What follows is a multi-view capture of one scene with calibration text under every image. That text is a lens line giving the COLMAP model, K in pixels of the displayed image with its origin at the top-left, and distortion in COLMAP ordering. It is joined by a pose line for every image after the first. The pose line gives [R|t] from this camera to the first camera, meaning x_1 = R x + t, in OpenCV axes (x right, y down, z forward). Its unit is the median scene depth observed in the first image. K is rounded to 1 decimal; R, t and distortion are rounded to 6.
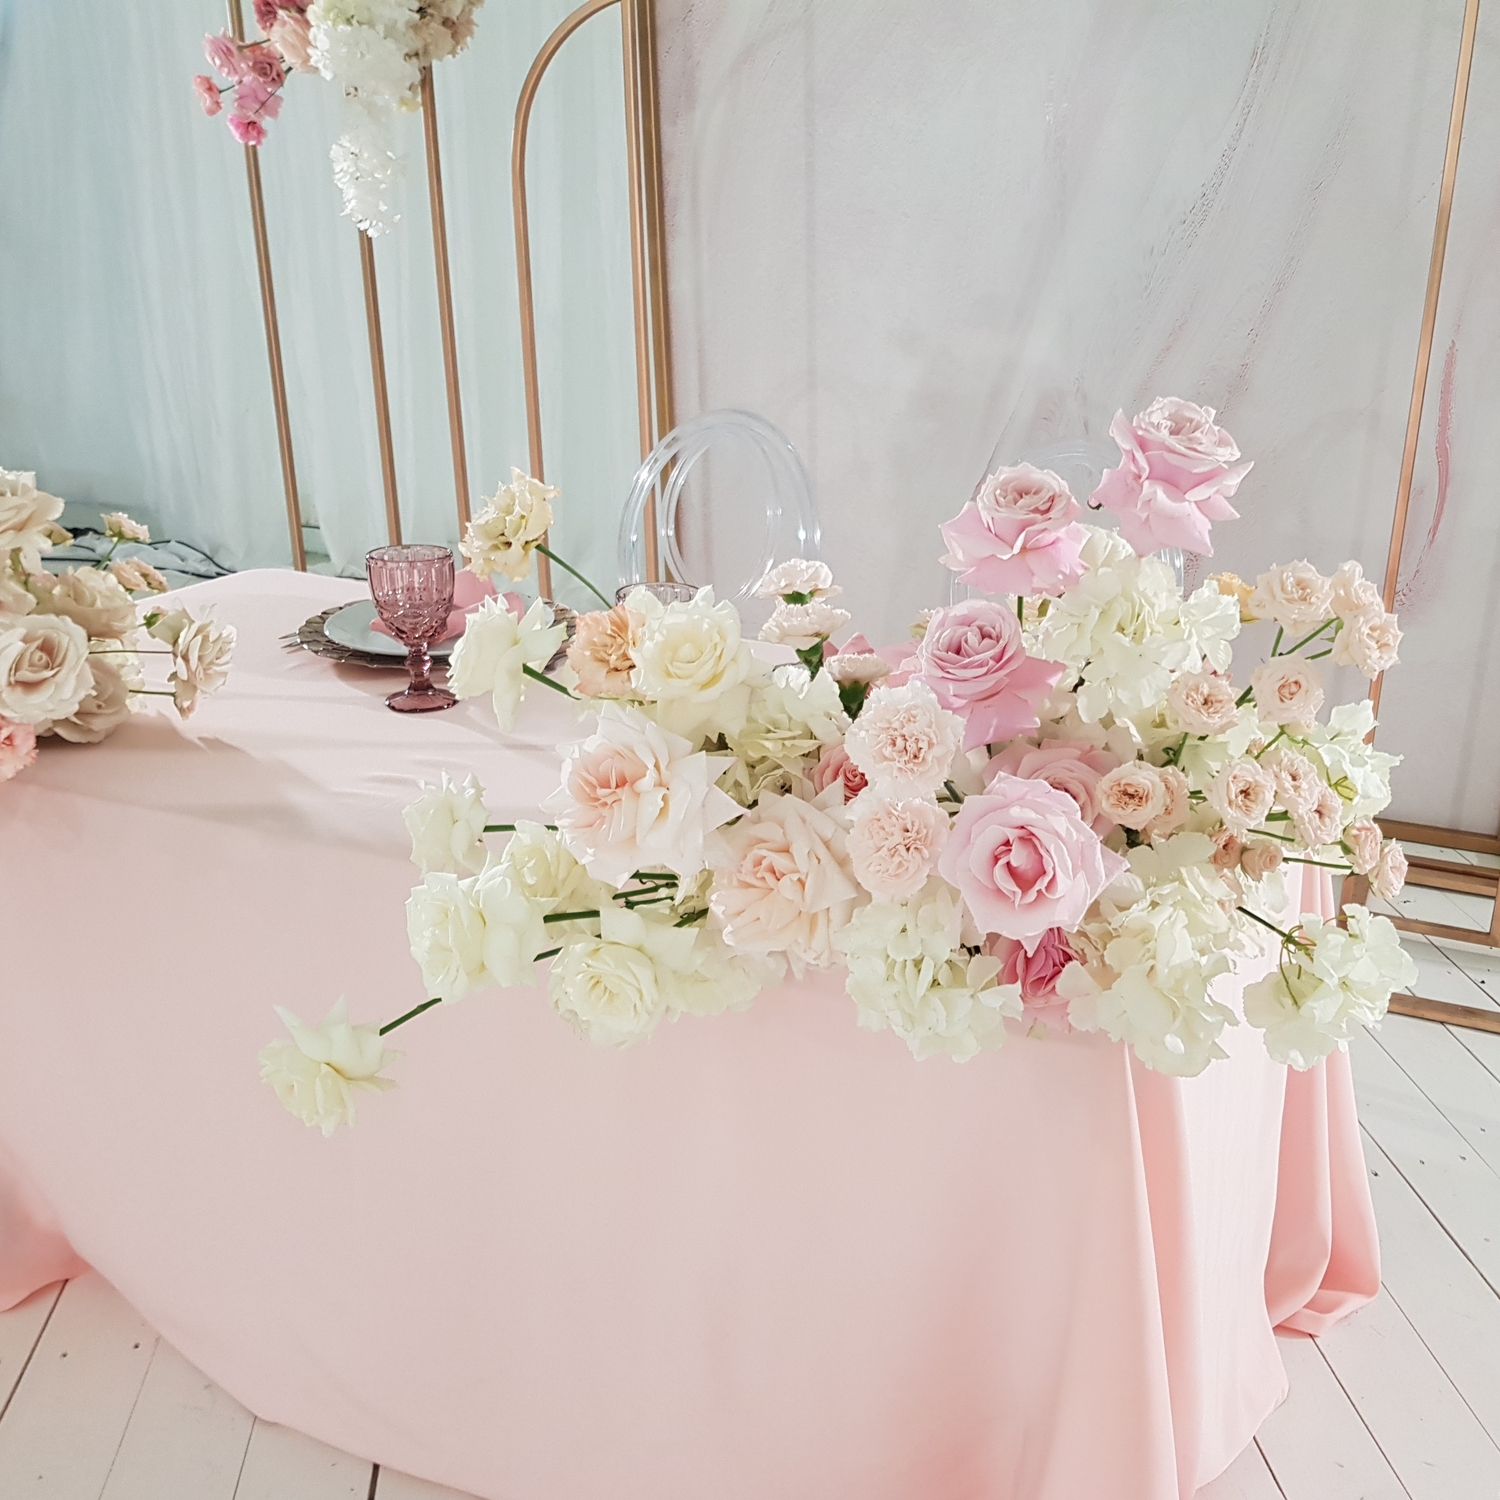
lens RADIAL K [[1598.8, 0, 926.4], [0, 1598.8, 788.2], [0, 0, 1]] dist [0.113480, -0.199388]
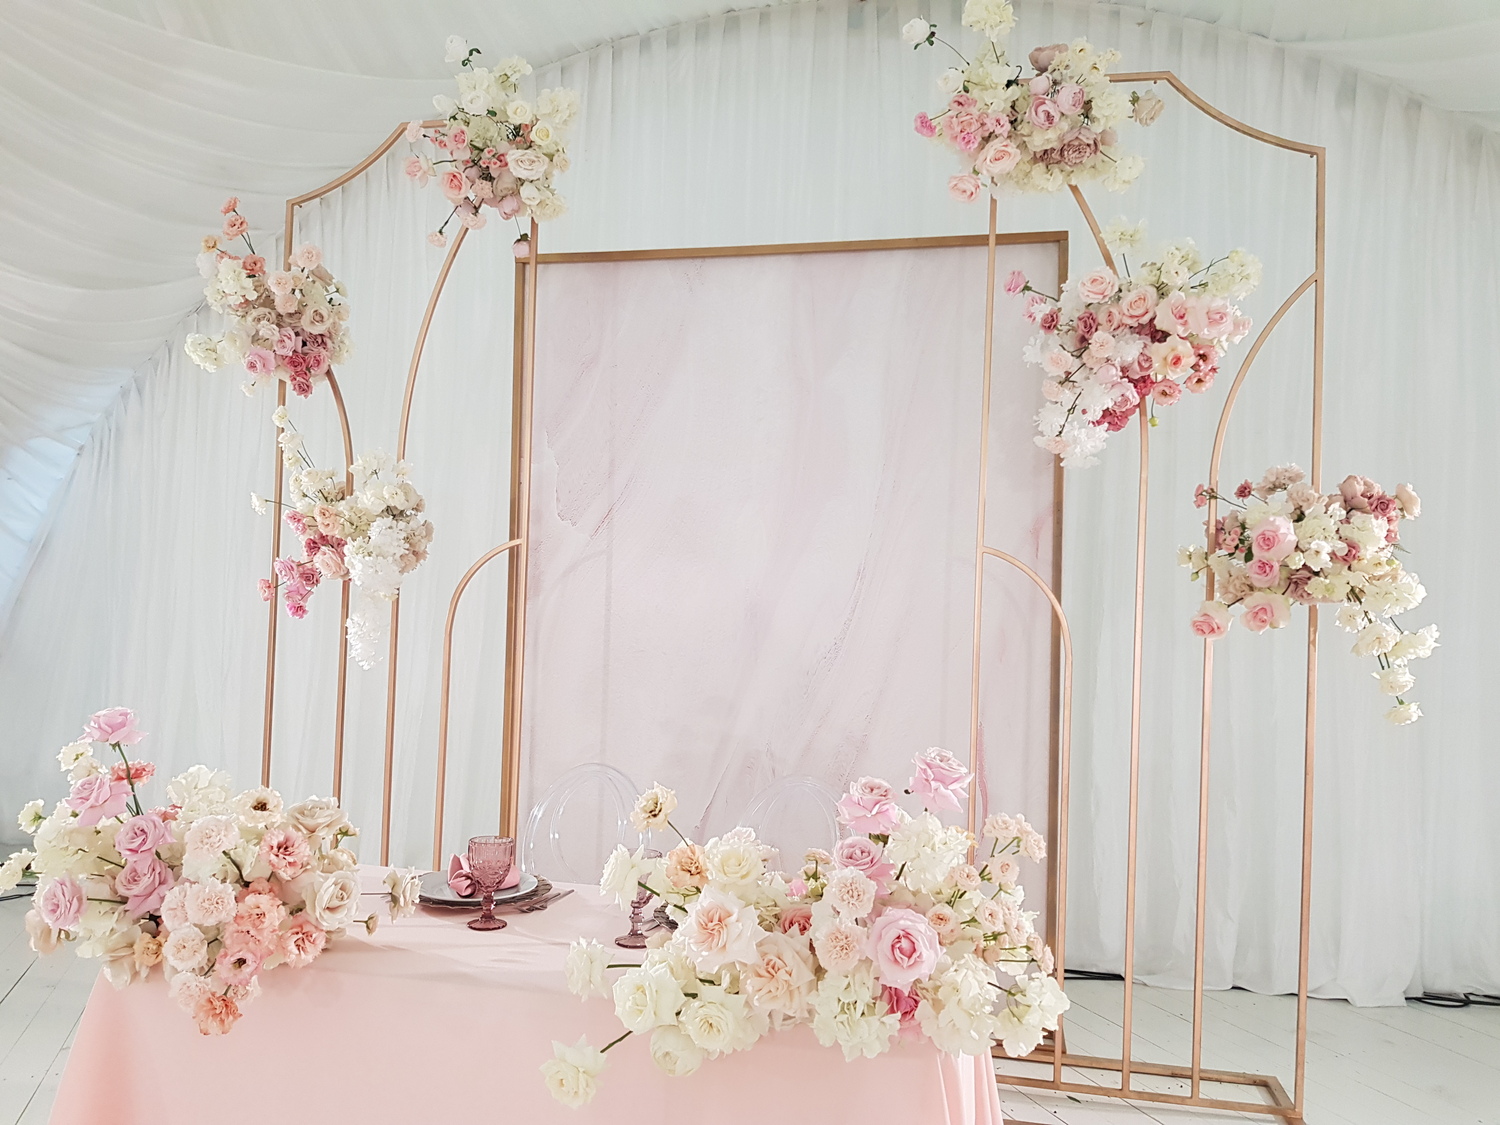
lens RADIAL K [[1213.1, 0, 751.3], [0, 1213.1, 584.3], [0, 0, 1]] dist [0.061277, -0.118249]
pose [[0.986802, 0.008669, 0.161700, -0.394986], [0.052521, 0.927451, -0.370238, 0.178423], [-0.153179, 0.373844, 0.914755, -0.664066]]
